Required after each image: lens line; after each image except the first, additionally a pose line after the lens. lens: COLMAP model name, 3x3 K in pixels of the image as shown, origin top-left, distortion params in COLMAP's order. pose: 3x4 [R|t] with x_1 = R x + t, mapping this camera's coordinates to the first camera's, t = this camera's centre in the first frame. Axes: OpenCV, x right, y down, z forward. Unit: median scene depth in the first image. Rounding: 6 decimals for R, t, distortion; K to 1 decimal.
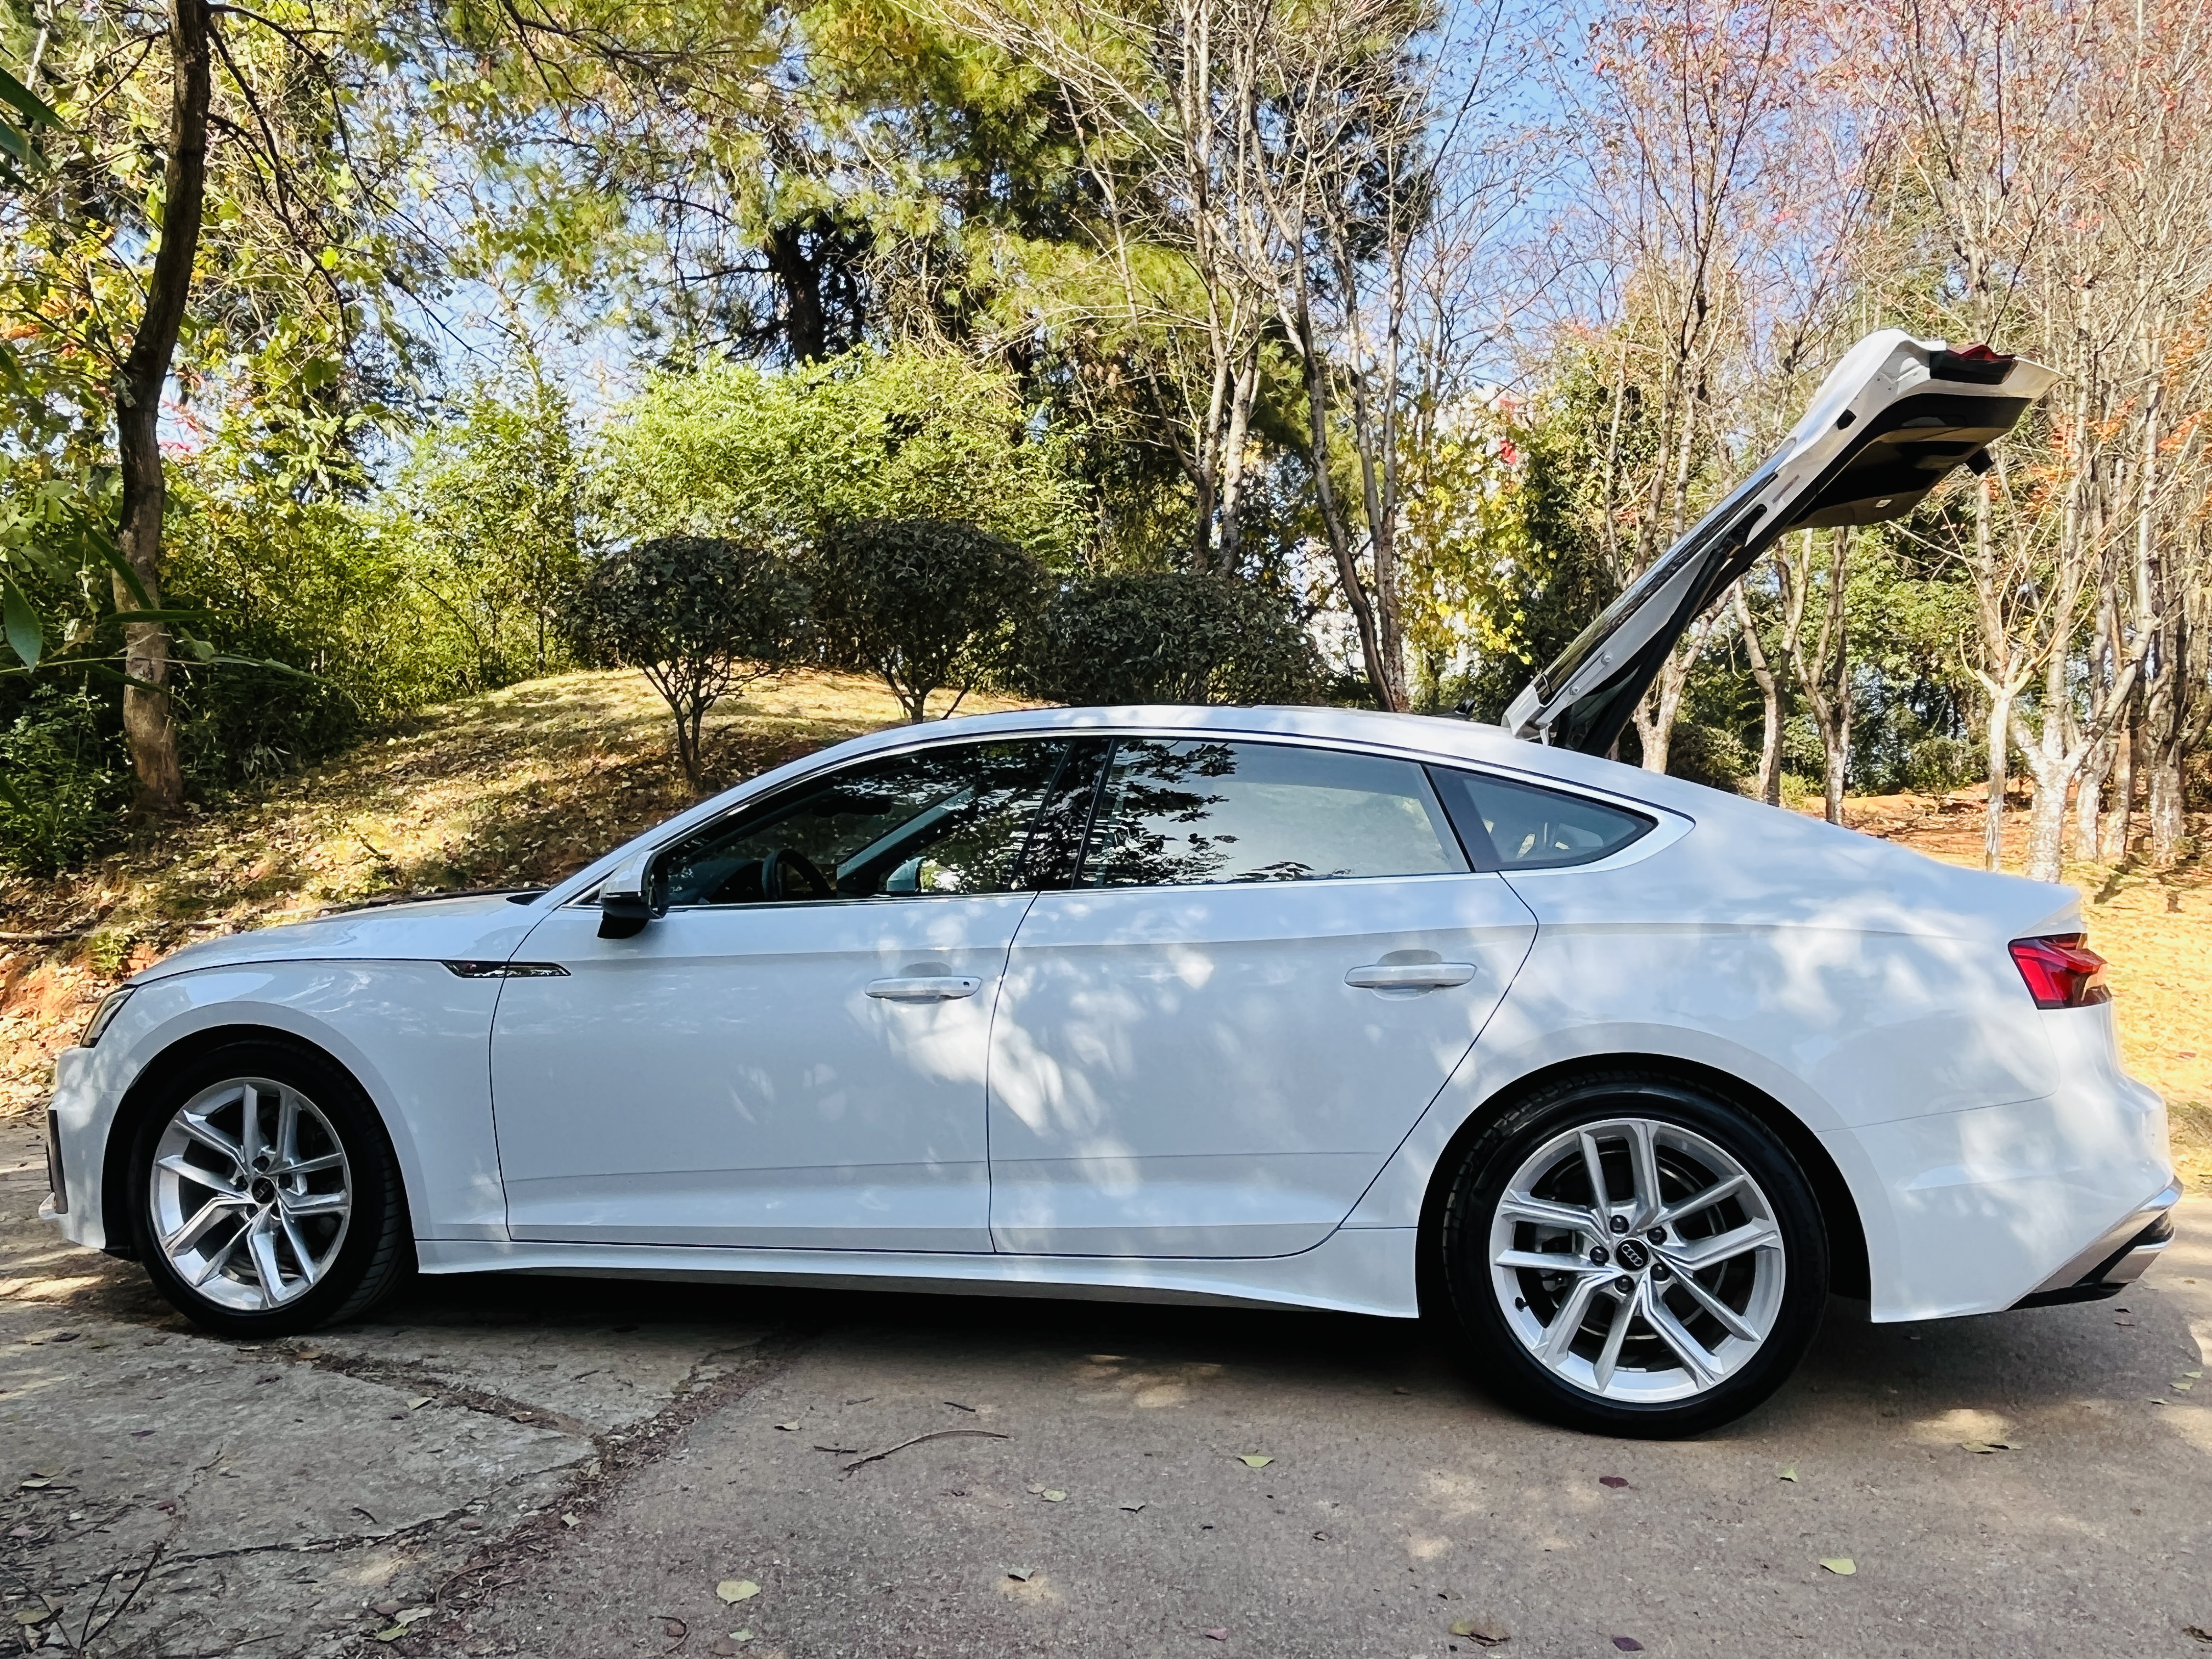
lens RADIAL K [[1699.3, 0, 1058.0], [0, 1699.3, 840.9], [0, 0, 1]] dist [-0.003716, -0.002891]
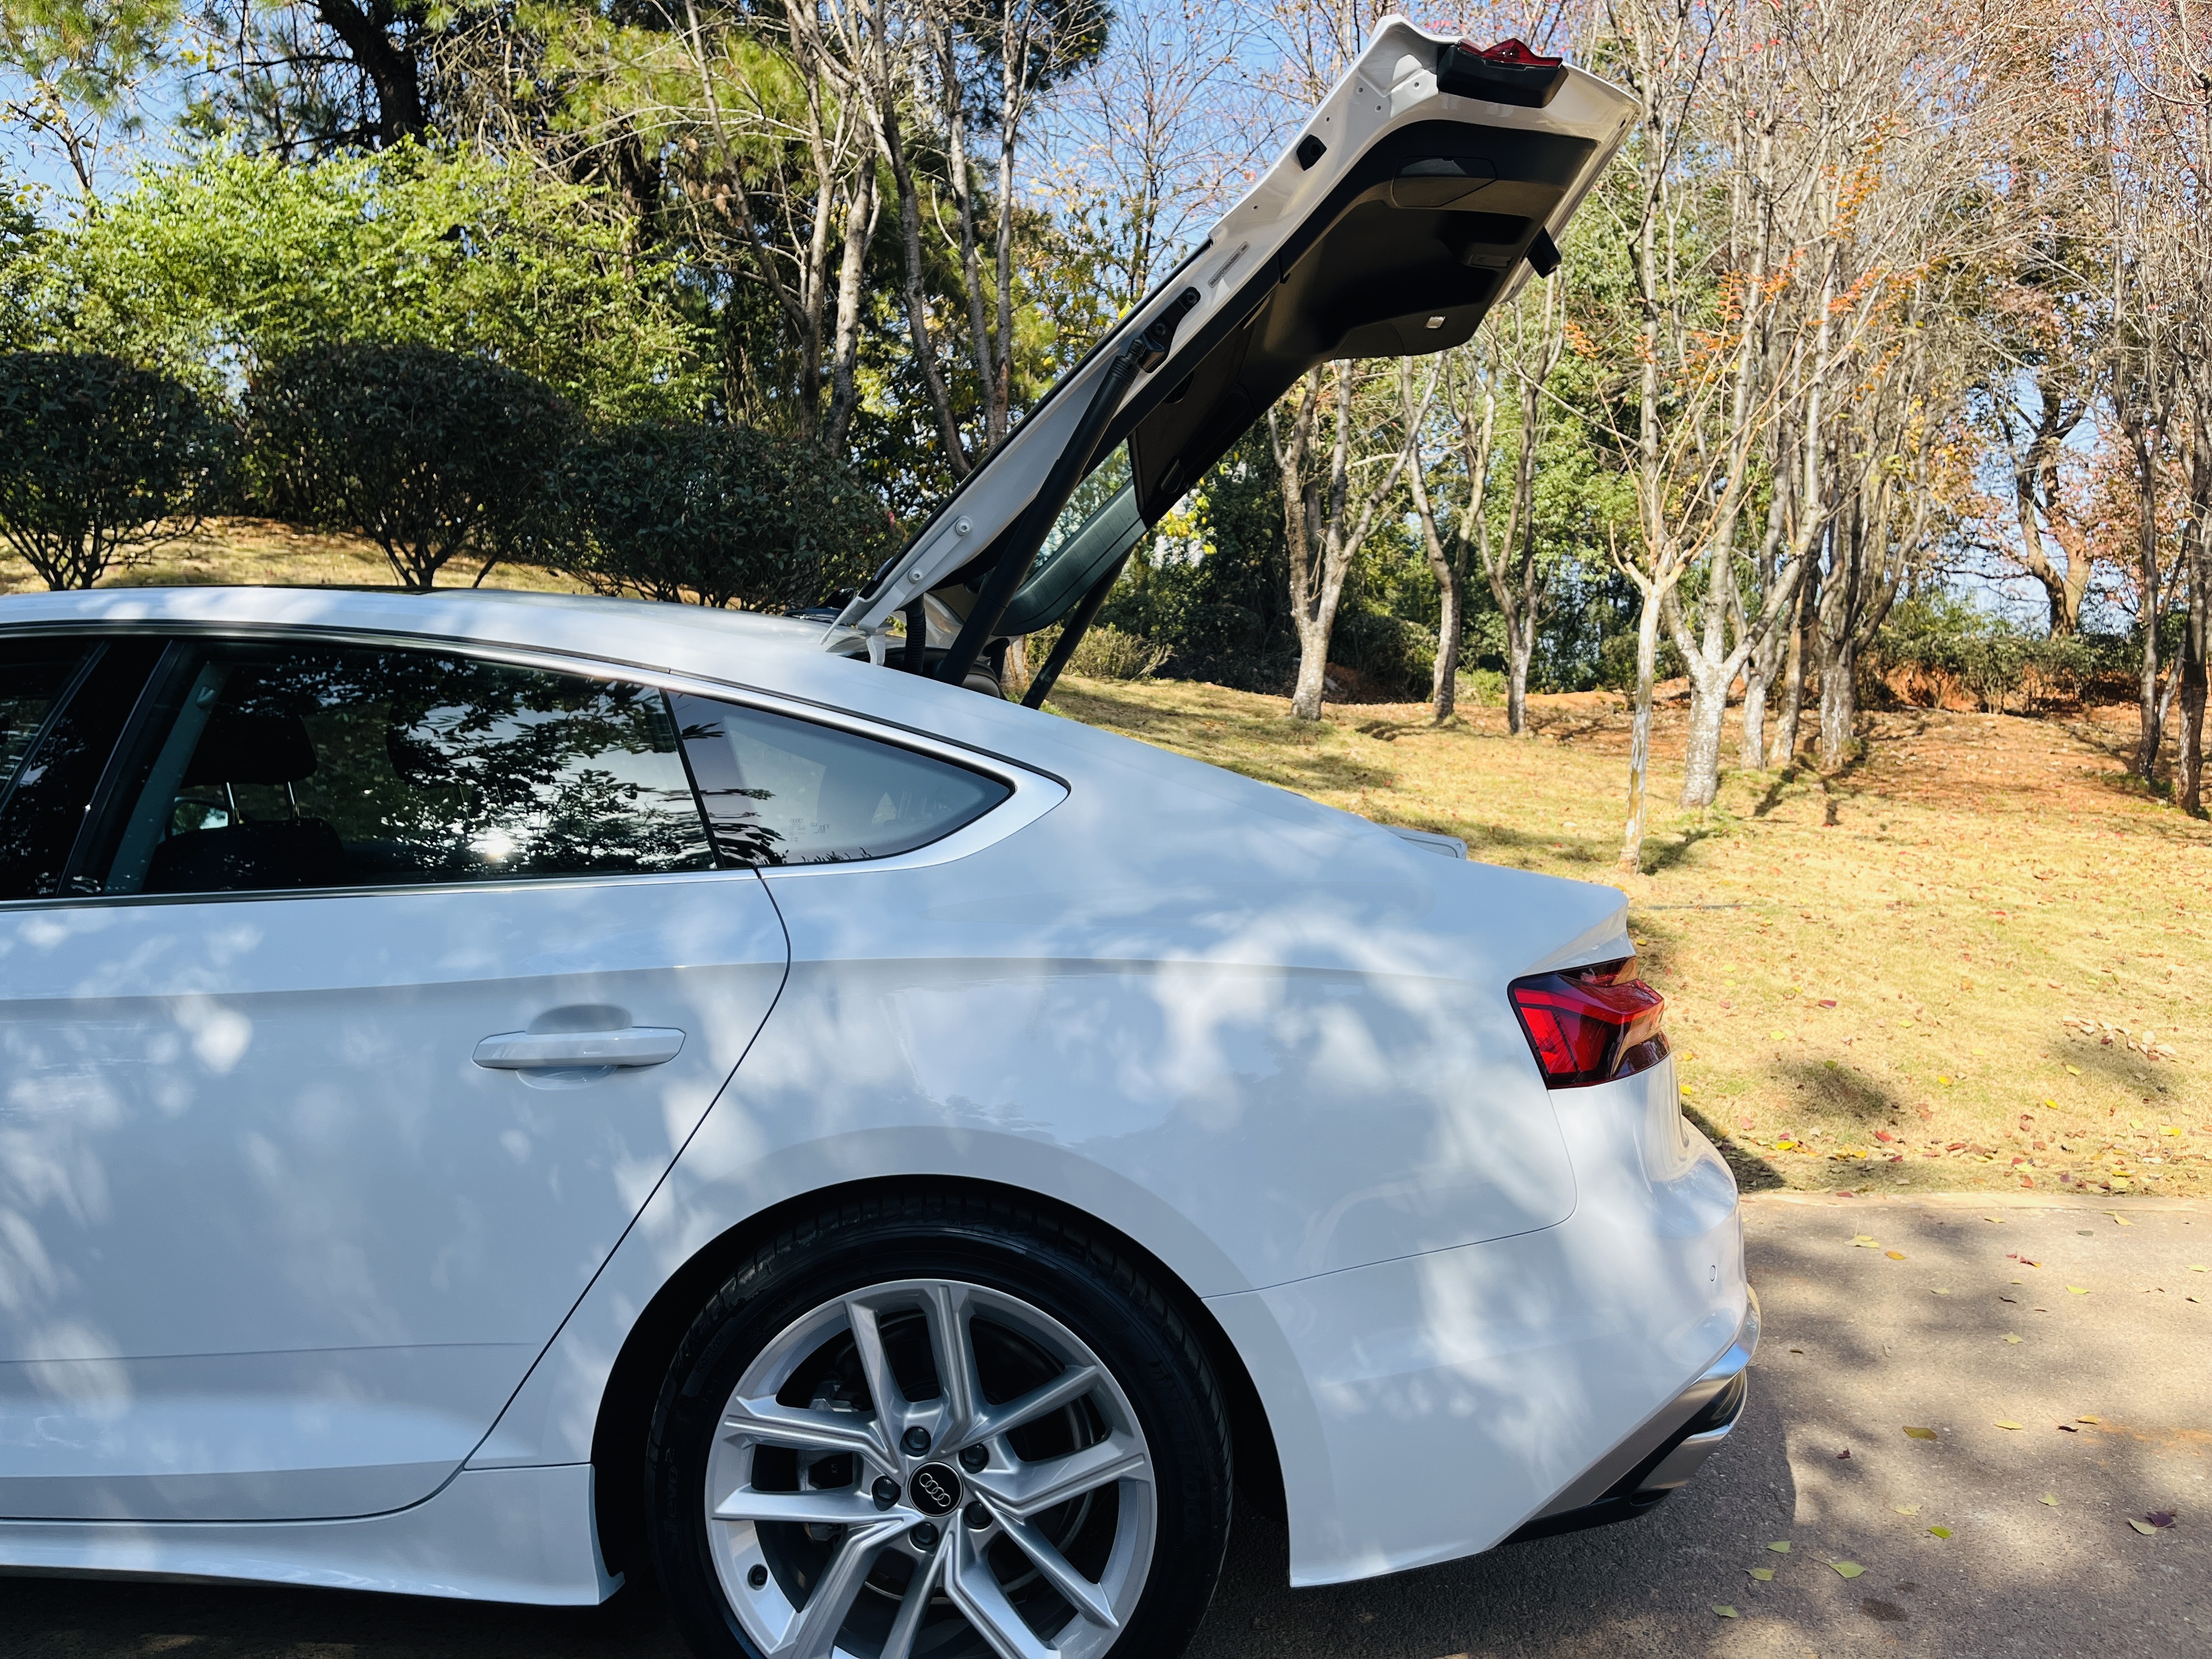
lens RADIAL K [[1670.9, 0, 1115.6], [0, 1670.9, 842.1], [0, 0, 1]] dist [0.086959, -0.123133]
pose [[0.985755, -0.008400, 0.167979, 0.115475], [-0.003331, 0.997581, 0.069432, -0.013930], [-0.168155, -0.069003, 0.983342, 0.151646]]
